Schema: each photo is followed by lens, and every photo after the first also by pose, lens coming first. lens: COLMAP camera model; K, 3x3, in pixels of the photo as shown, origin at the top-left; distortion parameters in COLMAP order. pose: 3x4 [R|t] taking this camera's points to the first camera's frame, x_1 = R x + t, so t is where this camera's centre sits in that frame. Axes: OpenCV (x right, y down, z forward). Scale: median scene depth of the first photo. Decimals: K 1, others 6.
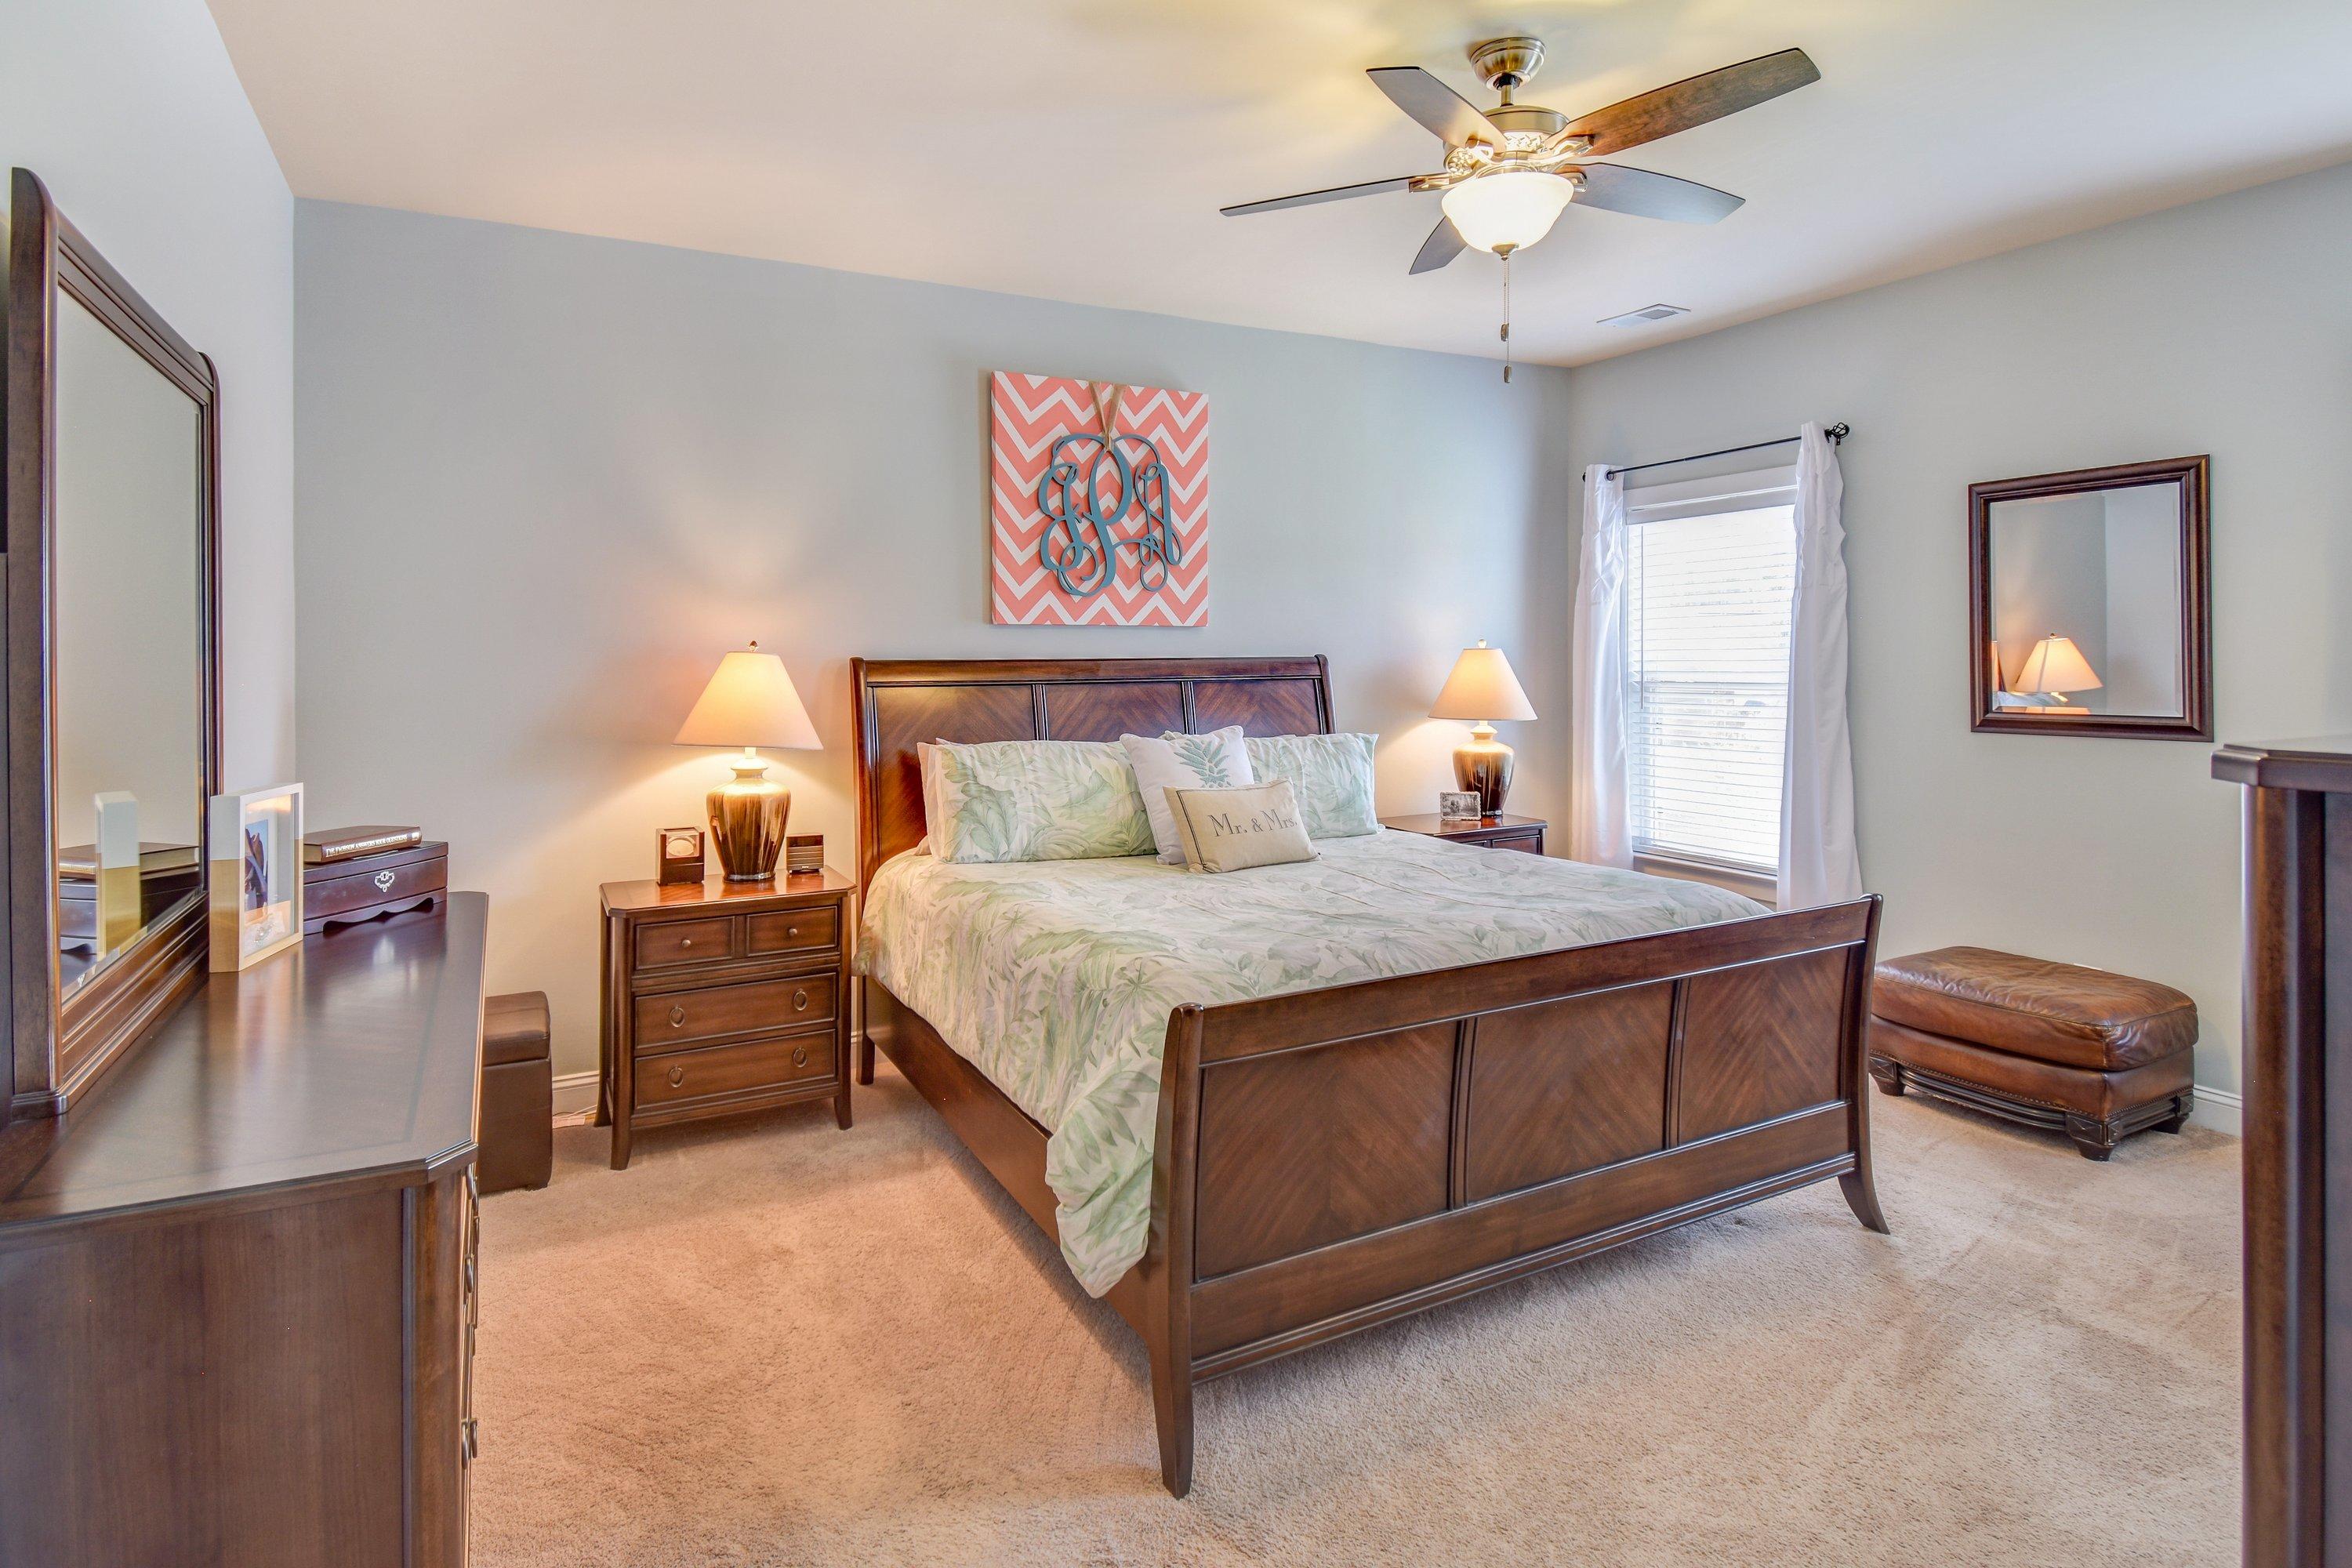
lens RADIAL K [[1091.1, 0, 1175.3], [0, 1091.1, 738.3], [0, 0, 1]] dist [0.002821, 0.000073]
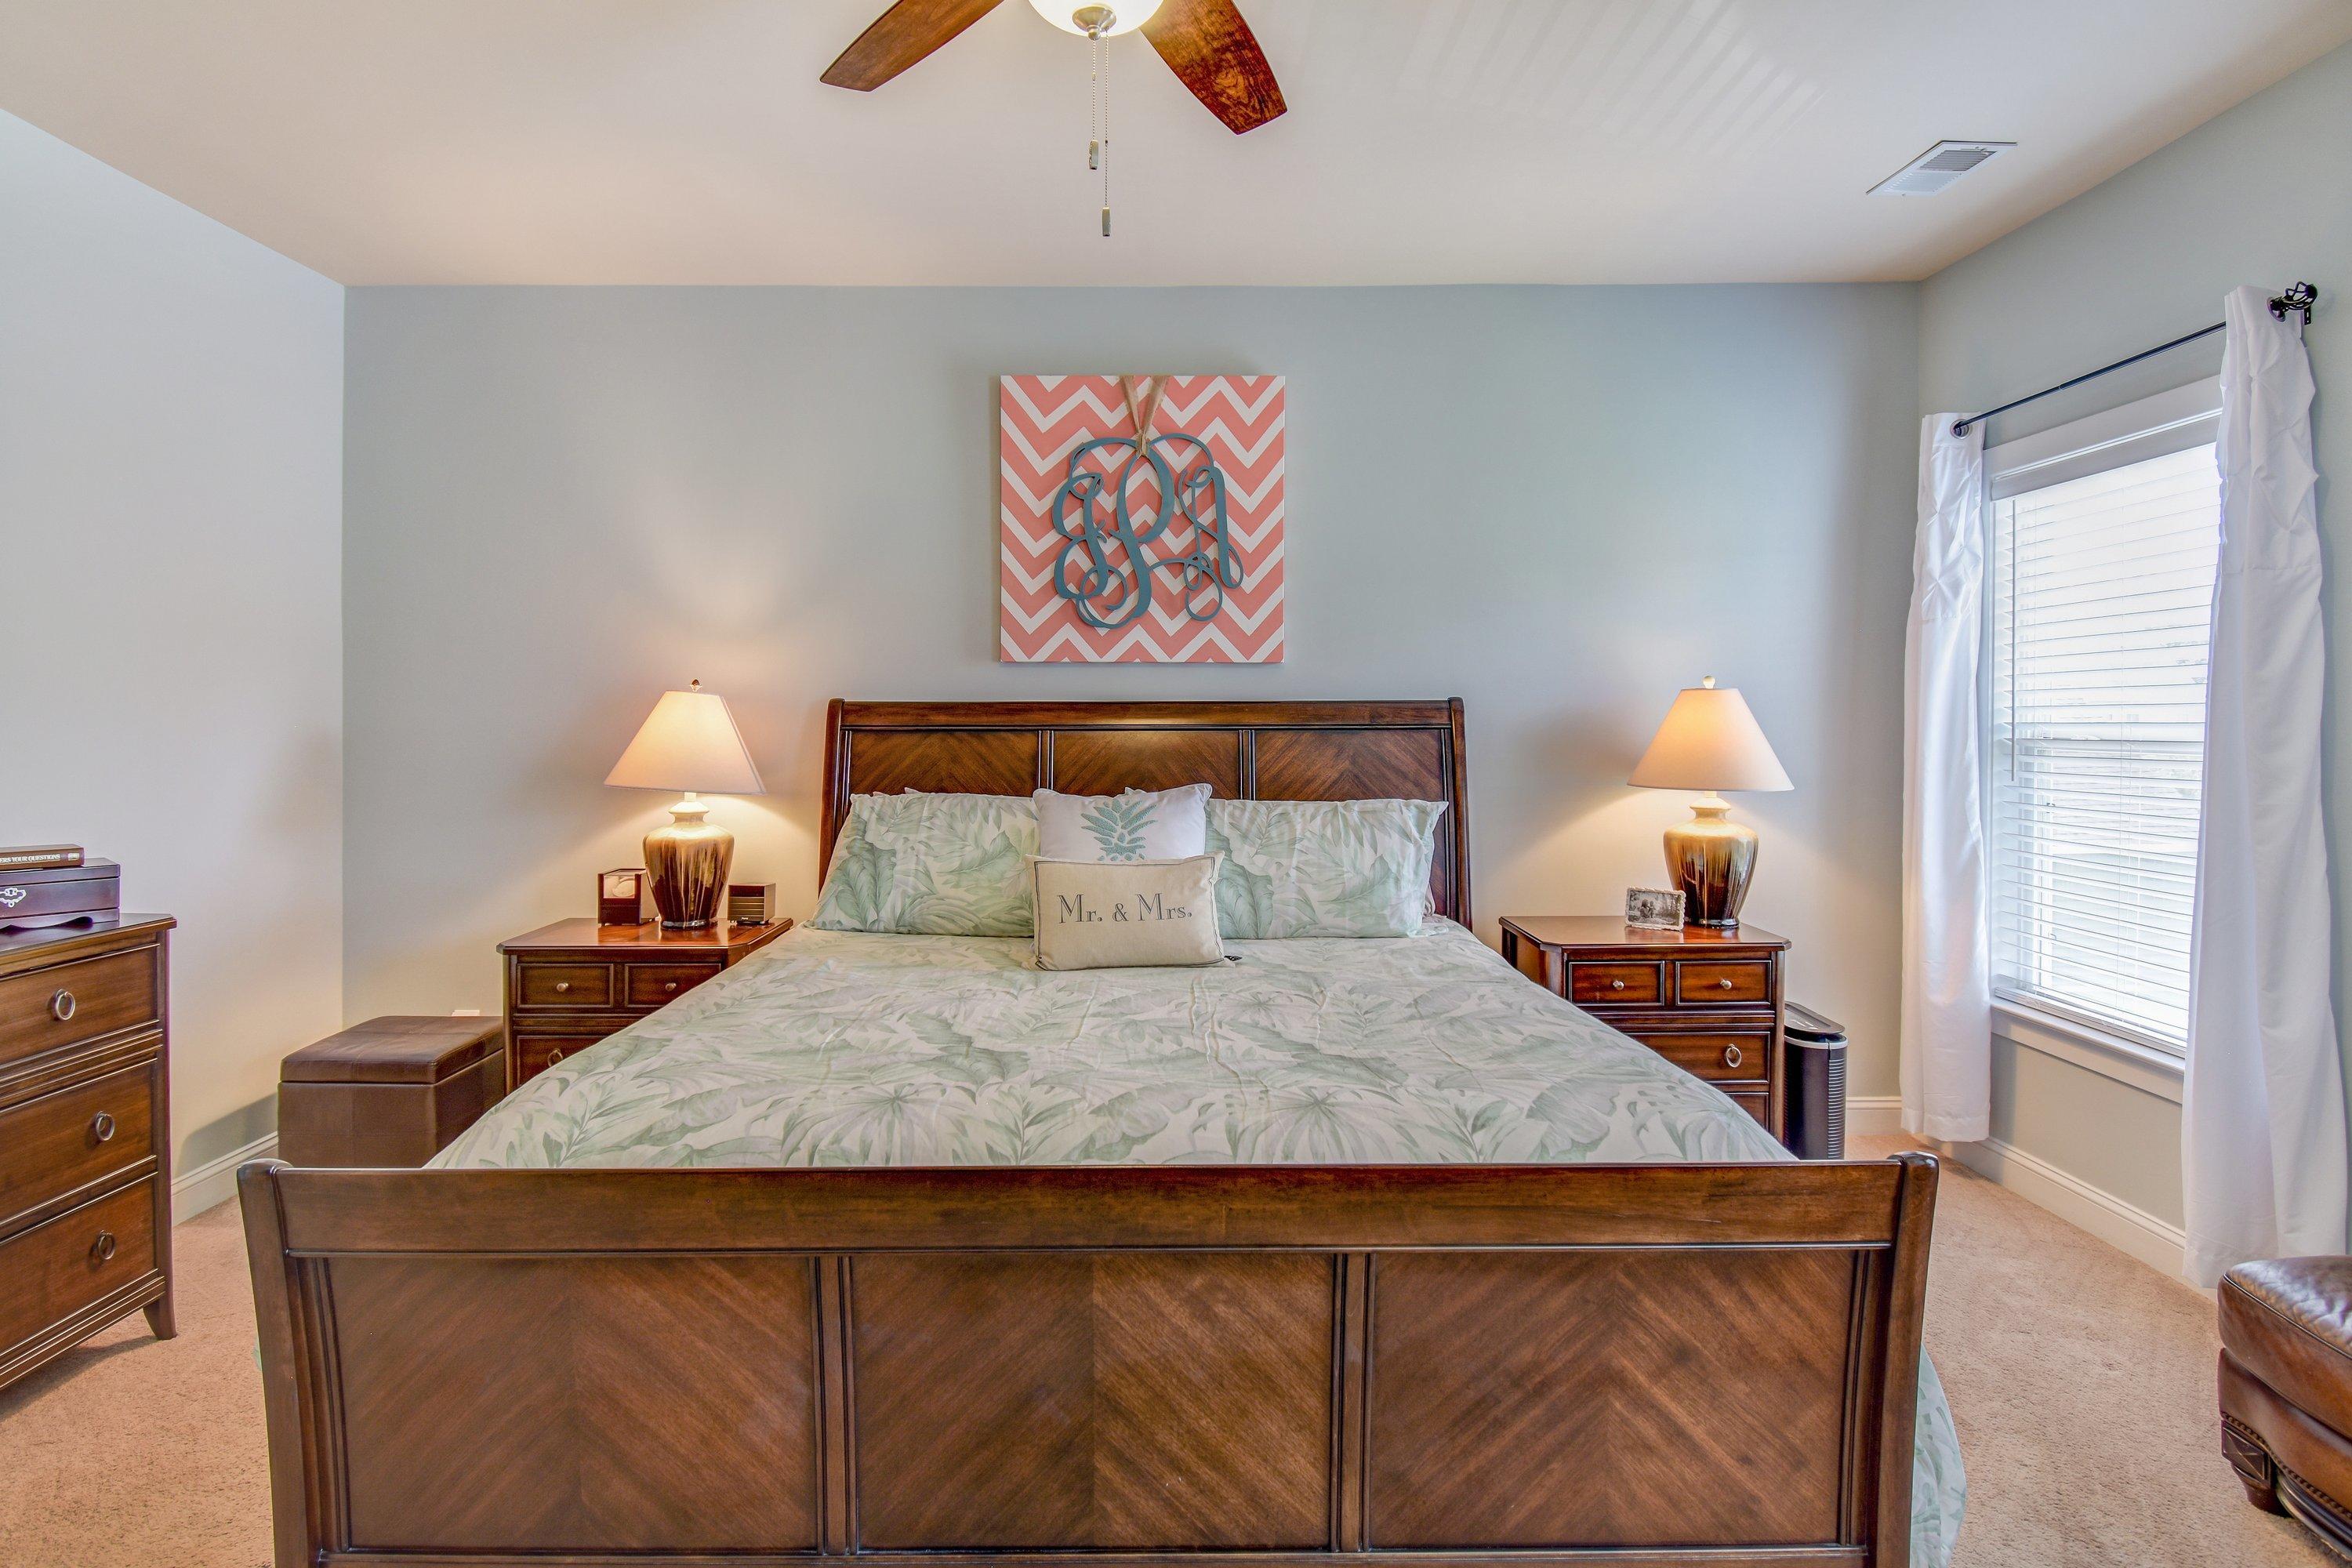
lens RADIAL K [[1097.8, 0, 1176.0], [0, 1097.8, 784.0], [0, 0, 1]] dist [0.014815, -0.020614]
pose [[0.900726, 0.029951, -0.433355, 0.344427], [-0.035480, 0.999359, -0.004674, -0.006229], [0.432937, 0.019586, 0.901211, 0.253664]]
